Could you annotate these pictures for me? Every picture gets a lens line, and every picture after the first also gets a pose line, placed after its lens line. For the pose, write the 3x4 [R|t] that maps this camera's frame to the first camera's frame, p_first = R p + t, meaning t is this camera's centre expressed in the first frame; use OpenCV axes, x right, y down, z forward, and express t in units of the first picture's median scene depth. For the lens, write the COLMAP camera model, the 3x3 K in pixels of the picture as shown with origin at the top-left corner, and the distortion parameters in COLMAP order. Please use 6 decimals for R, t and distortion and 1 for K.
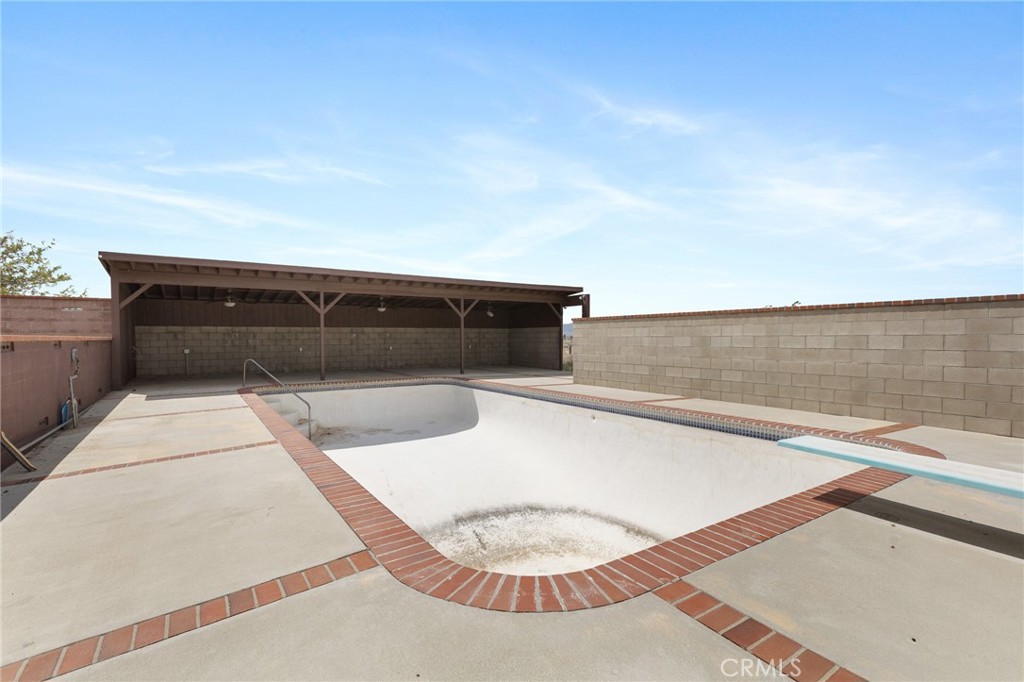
lens RADIAL K [[469.1, 0, 512.0], [0, 469.1, 338.6], [0, 0, 1]] dist [0.010155, -0.001019]
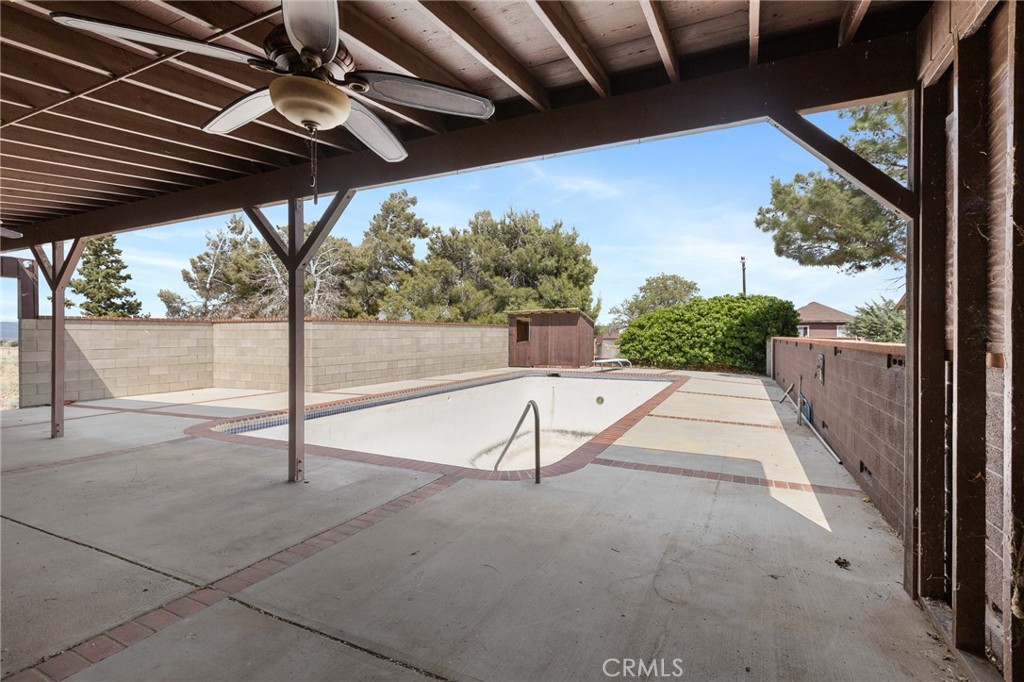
lens RADIAL K [[469.1, 0, 518.0], [0, 469.1, 337.2], [0, 0, 1]] dist [0.010155, -0.001019]
pose [[-0.520586, -0.001589, 0.853808, -1.007477], [0.003670, 0.999985, 0.004098, -0.011319], [-0.853802, 0.005267, -0.520572, 1.420874]]
